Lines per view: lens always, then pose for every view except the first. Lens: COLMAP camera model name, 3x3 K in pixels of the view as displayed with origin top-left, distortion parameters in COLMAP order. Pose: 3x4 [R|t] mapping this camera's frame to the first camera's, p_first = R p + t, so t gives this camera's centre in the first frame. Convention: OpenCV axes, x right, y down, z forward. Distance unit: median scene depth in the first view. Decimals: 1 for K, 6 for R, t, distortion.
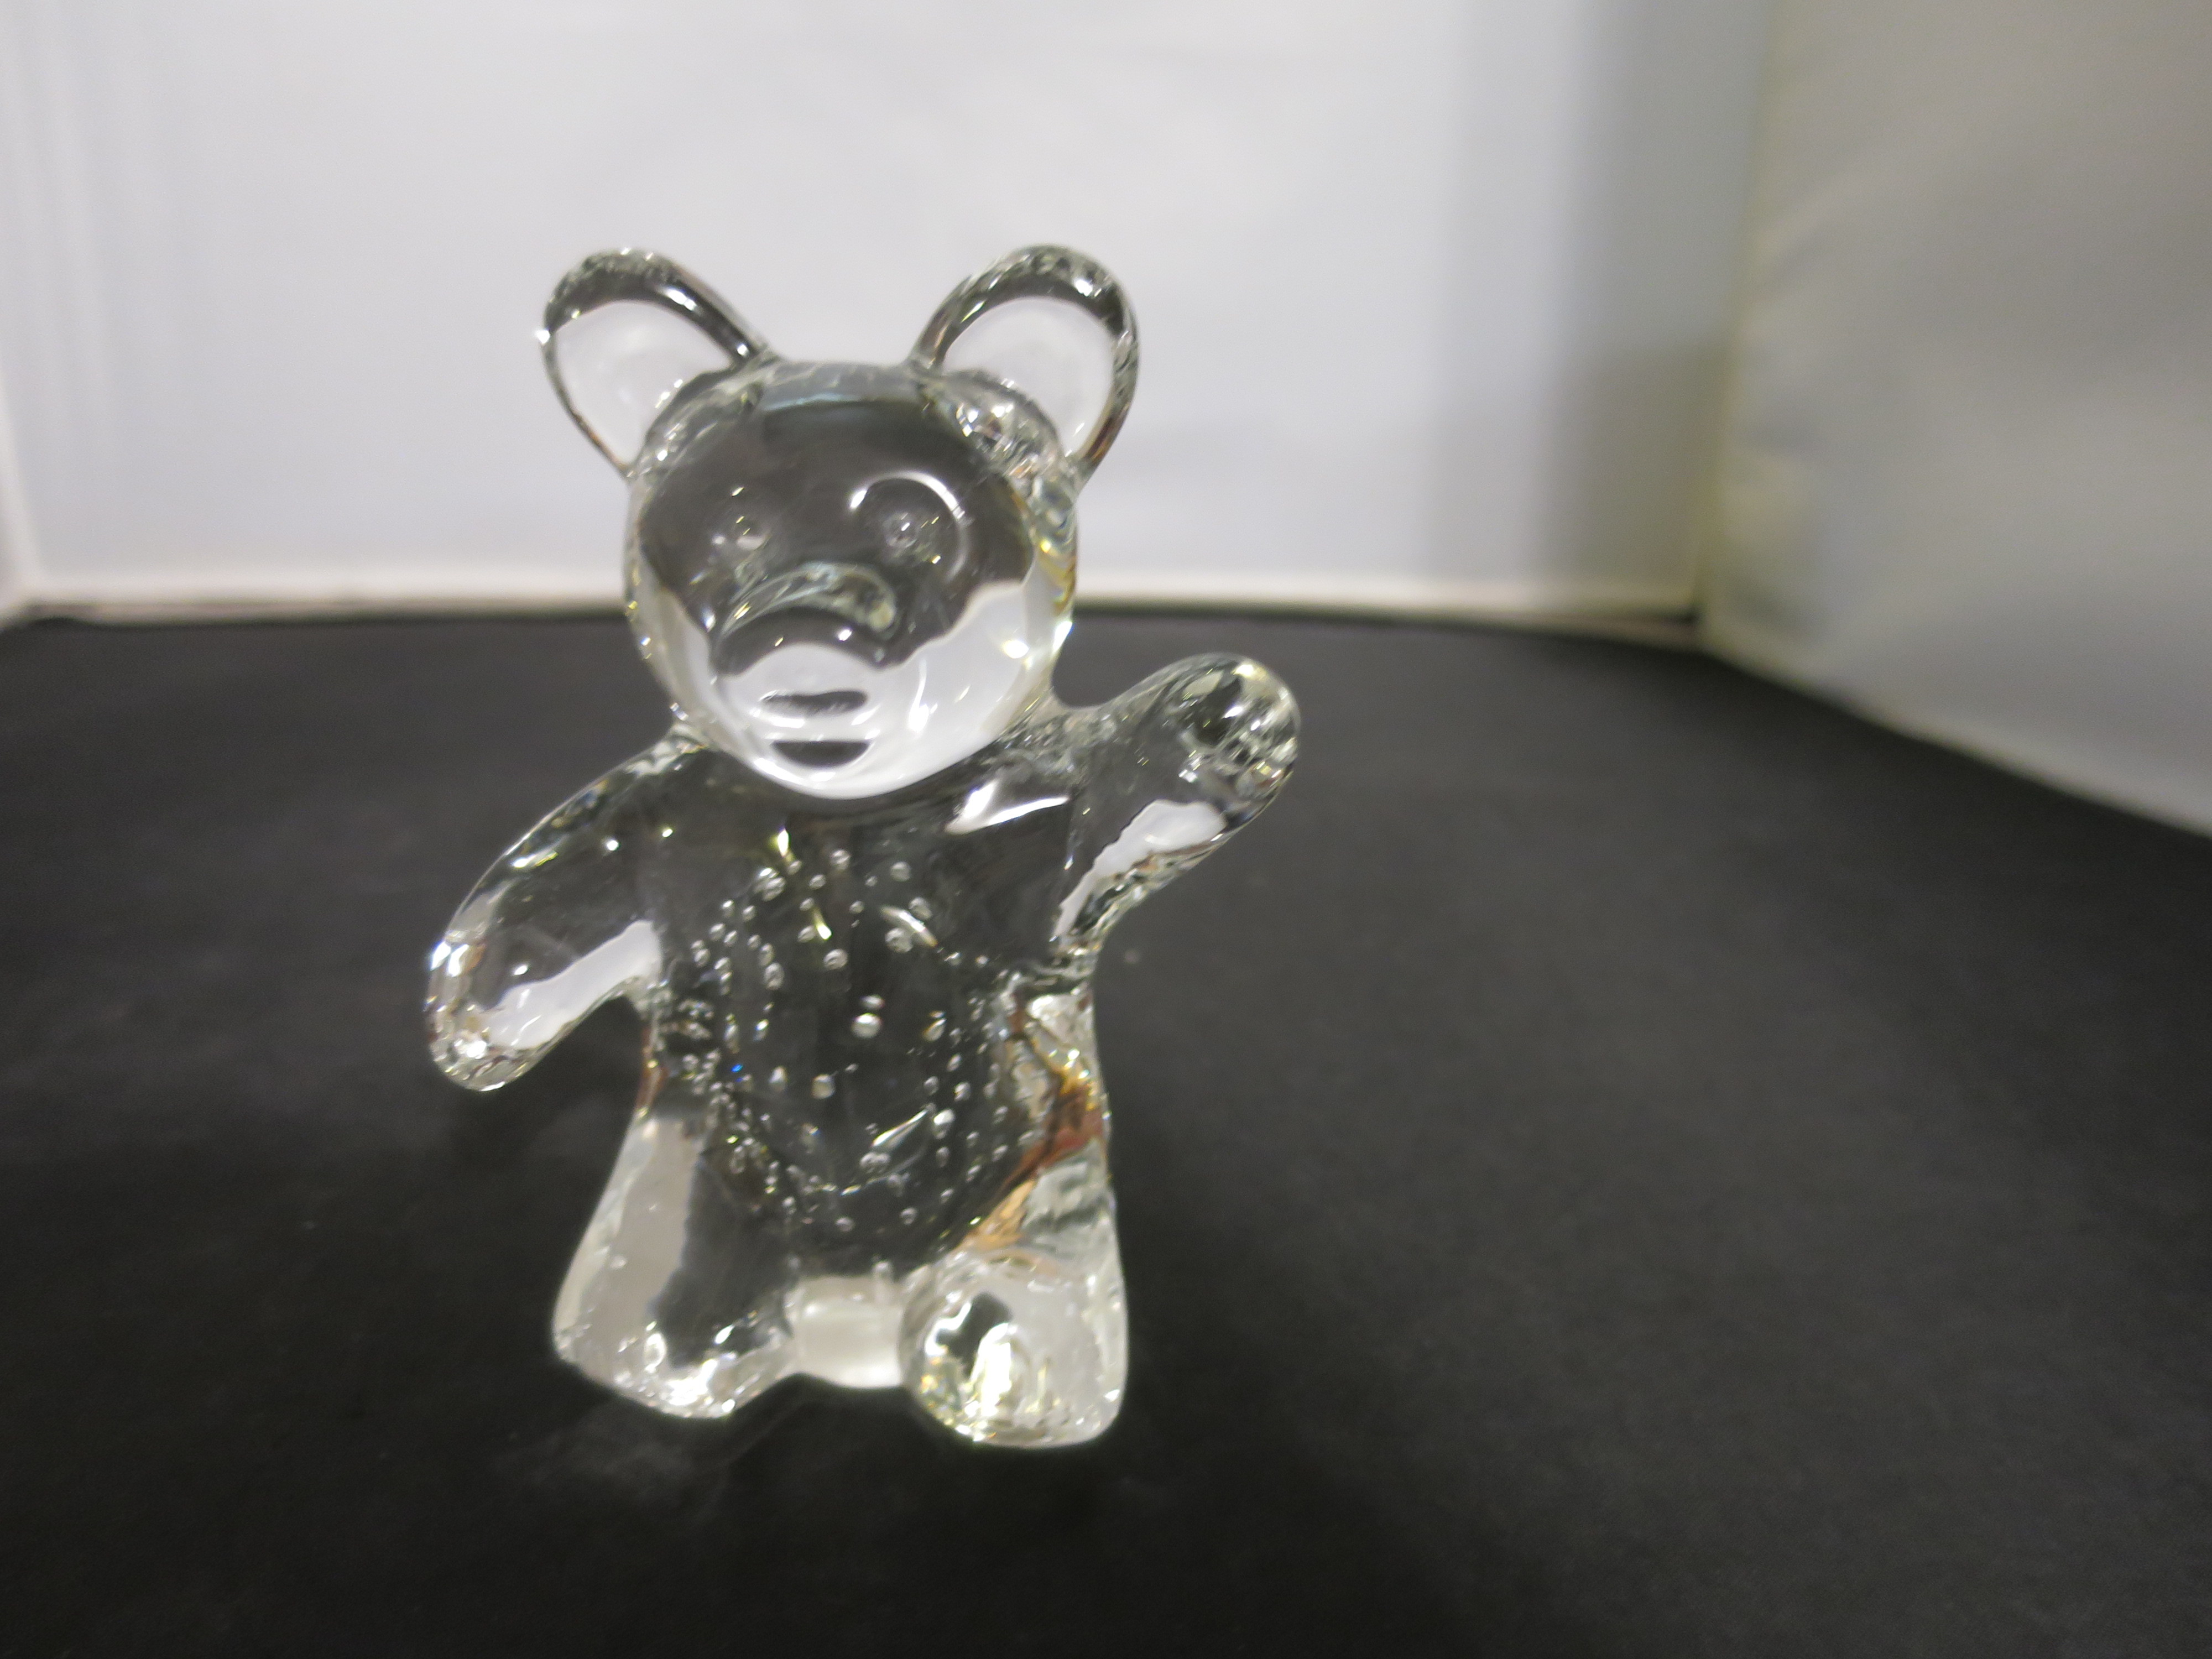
lens RADIAL K [[1576.5, 0, 1110.4], [0, 1576.5, 817.6], [0, 0, 1]] dist [-0.032672, 0.002967]
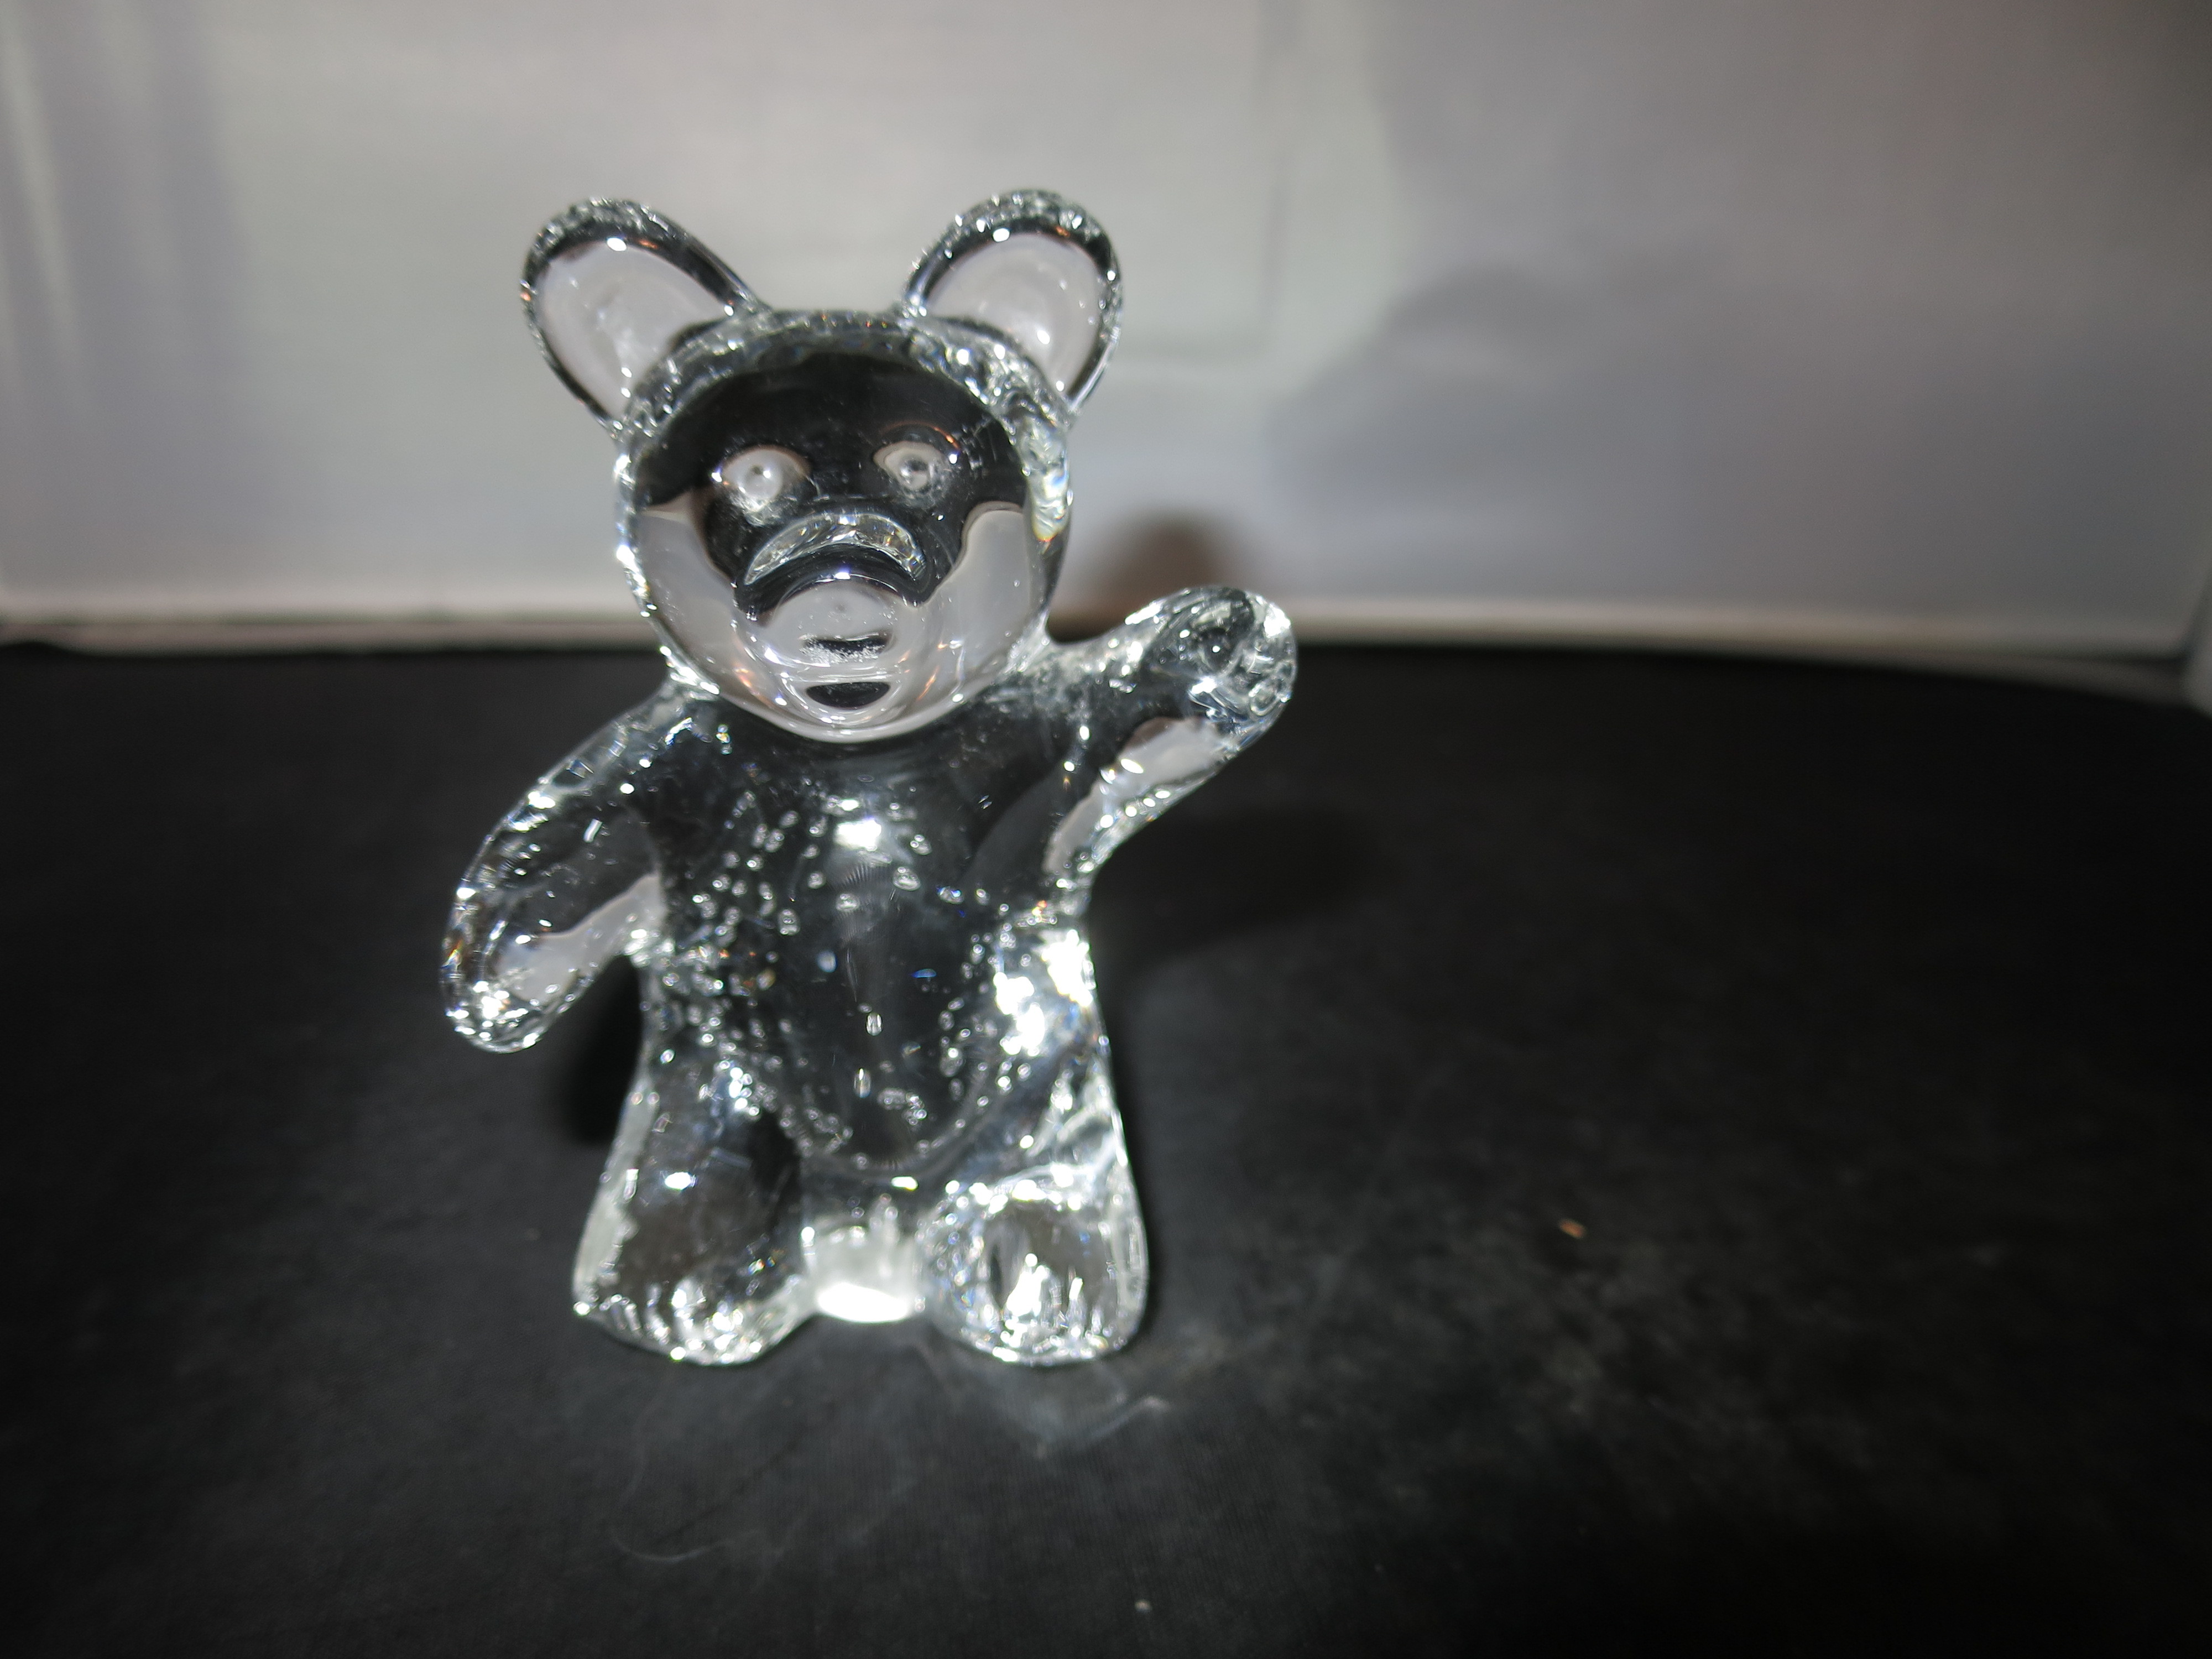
lens RADIAL K [[1576.5, 0, 1110.4], [0, 1576.5, 817.6], [0, 0, 1]] dist [-0.032672, 0.002967]
pose [[0.992654, -0.057847, 0.106267, -0.118398], [0.055337, 0.998118, 0.026420, 0.018582], [-0.107595, -0.020346, 0.993987, -0.028305]]
